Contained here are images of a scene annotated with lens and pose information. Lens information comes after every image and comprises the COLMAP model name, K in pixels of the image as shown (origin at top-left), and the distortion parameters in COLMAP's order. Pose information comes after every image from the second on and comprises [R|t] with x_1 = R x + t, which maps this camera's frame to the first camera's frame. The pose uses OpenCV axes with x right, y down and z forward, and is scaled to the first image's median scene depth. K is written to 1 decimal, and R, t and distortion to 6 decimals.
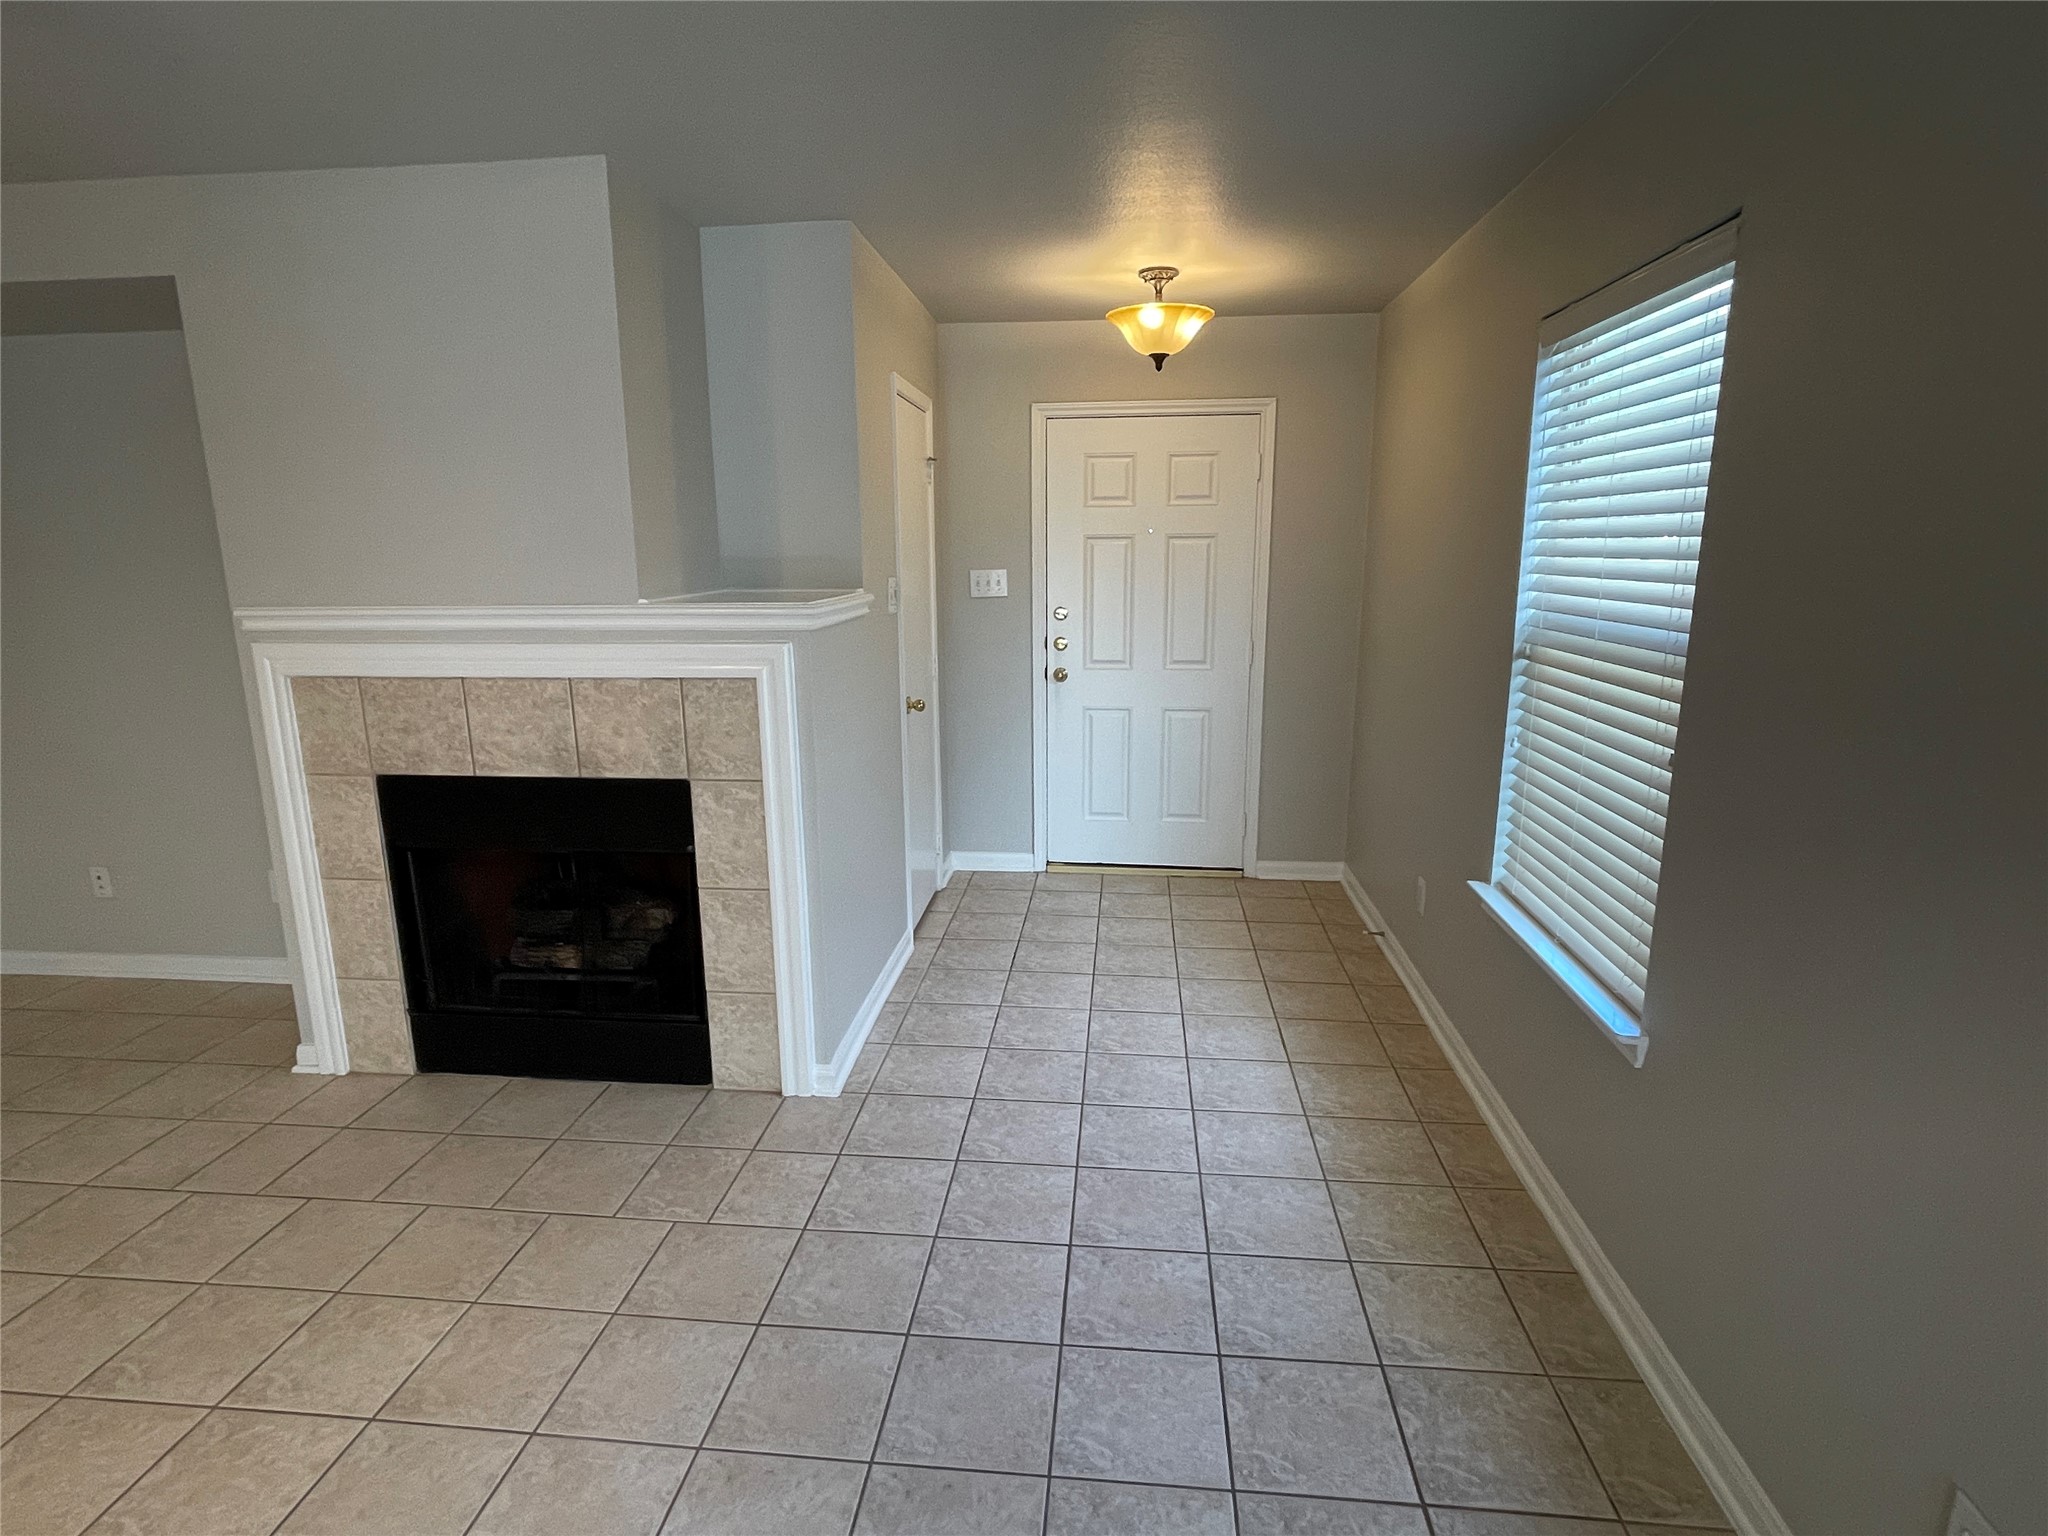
lens RADIAL K [[1076.2, 0, 1022.6], [0, 1076.2, 777.8], [0, 0, 1]] dist [-0.003703, -0.001270]
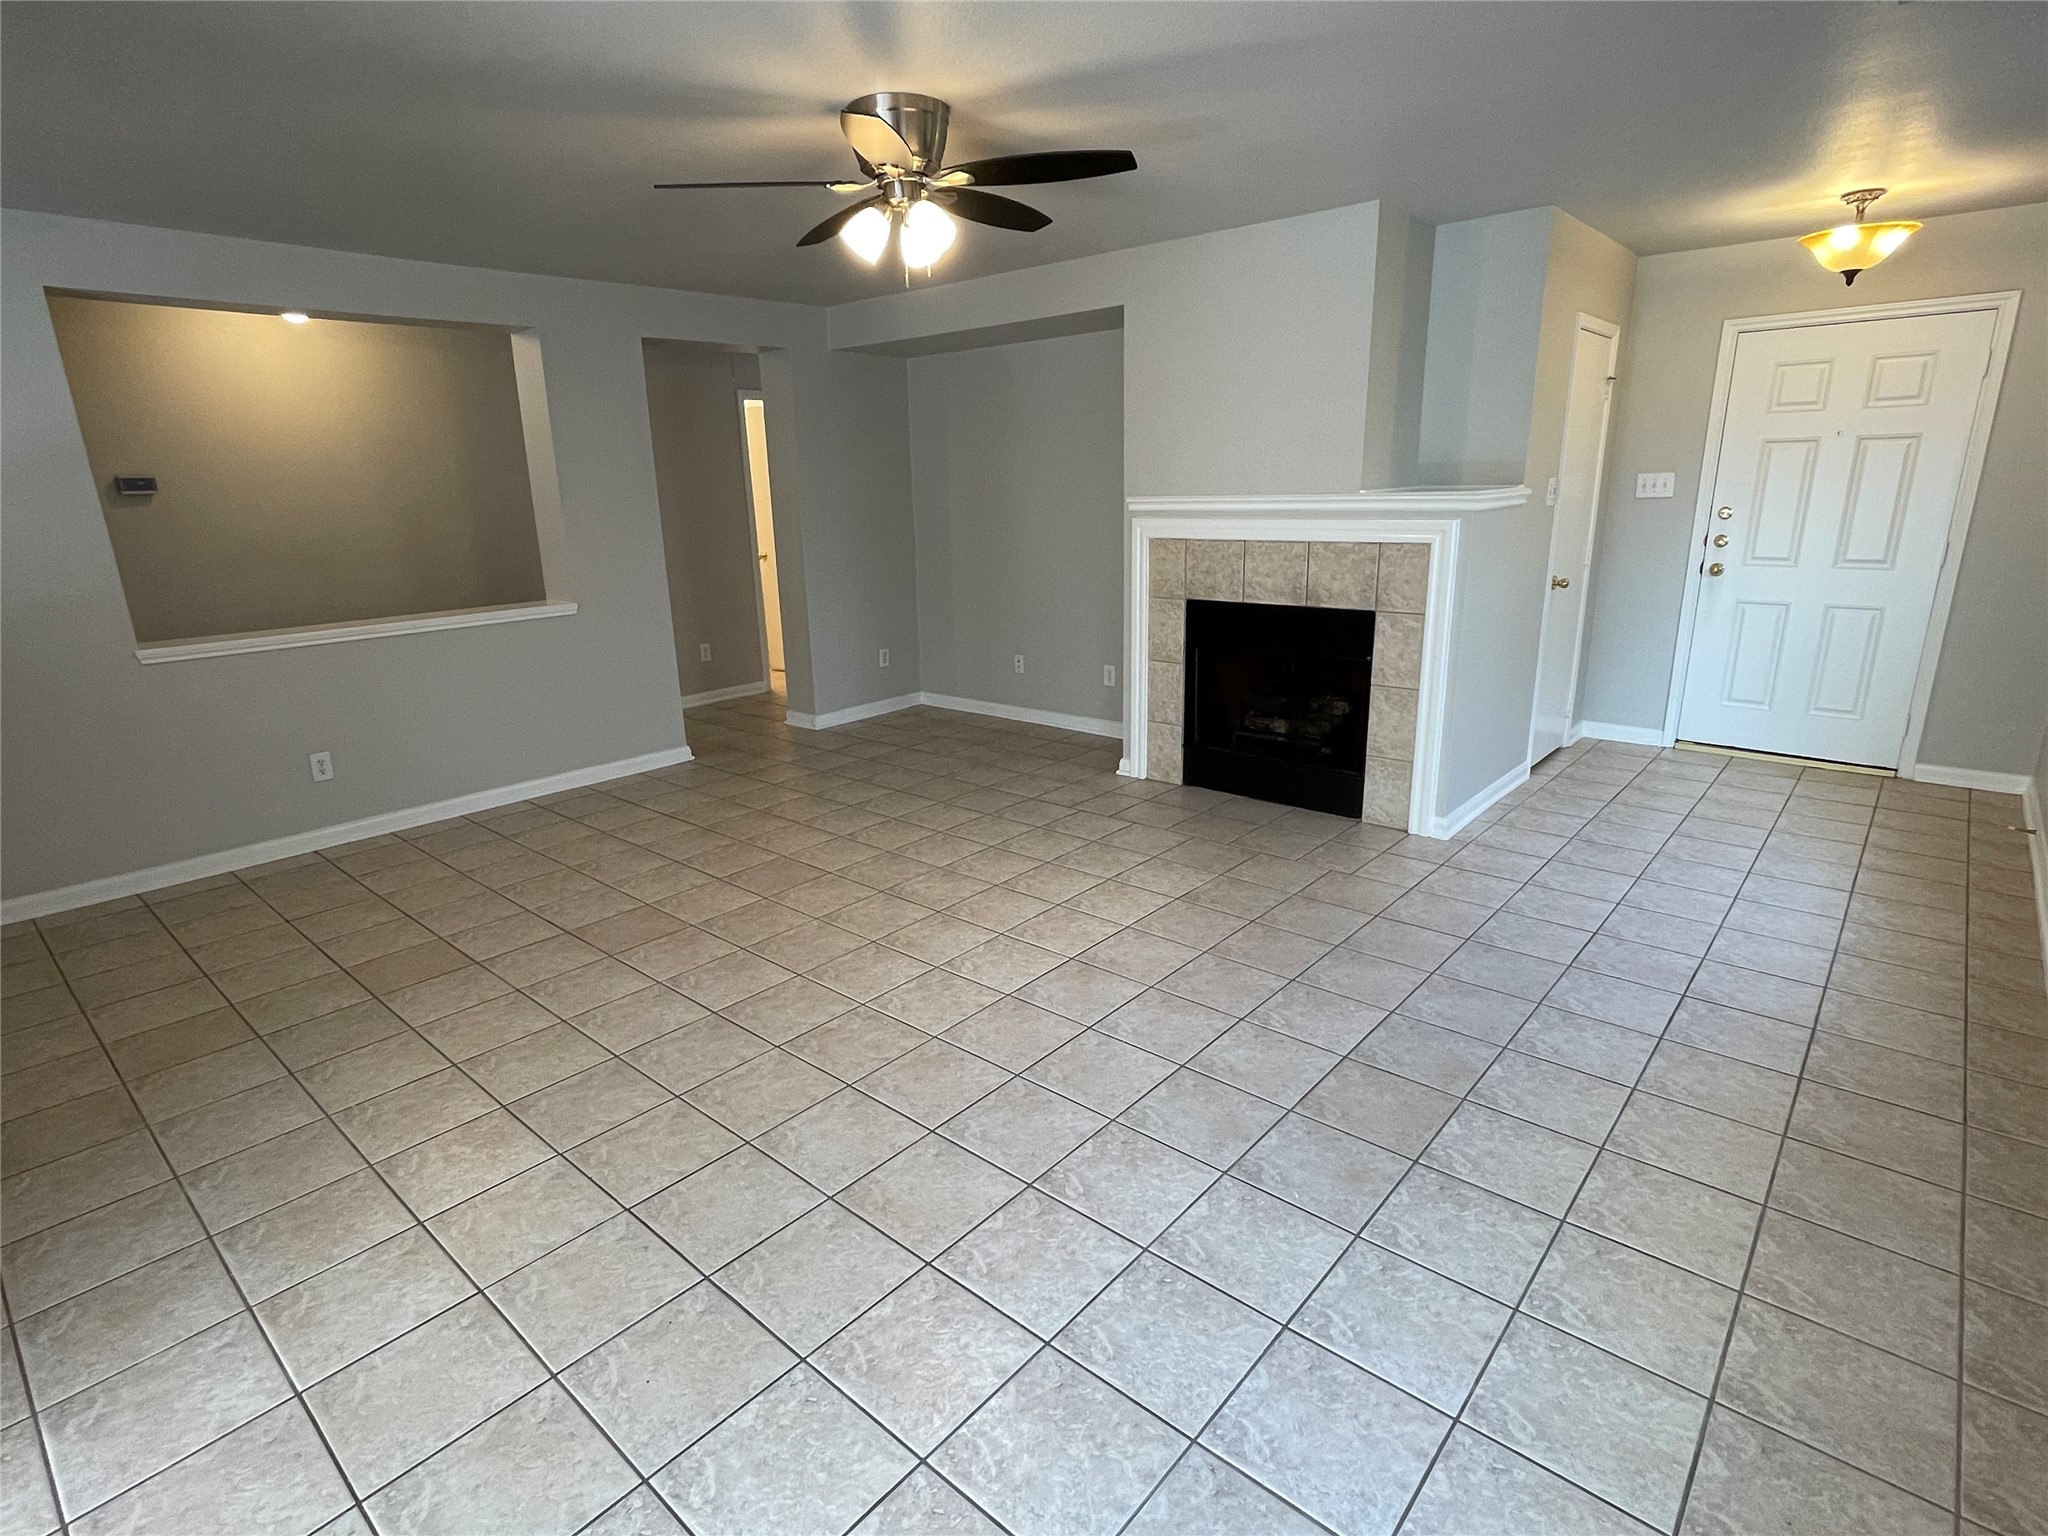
lens RADIAL K [[1041.6, 0, 1015.4], [0, 1041.6, 776.8], [0, 0, 1]] dist [-0.001190, -0.000140]
pose [[0.814218, 0.149528, -0.560973, 0.124950], [-0.105109, 0.988262, 0.110862, 0.112372], [0.570965, -0.031303, 0.820377, -0.464280]]
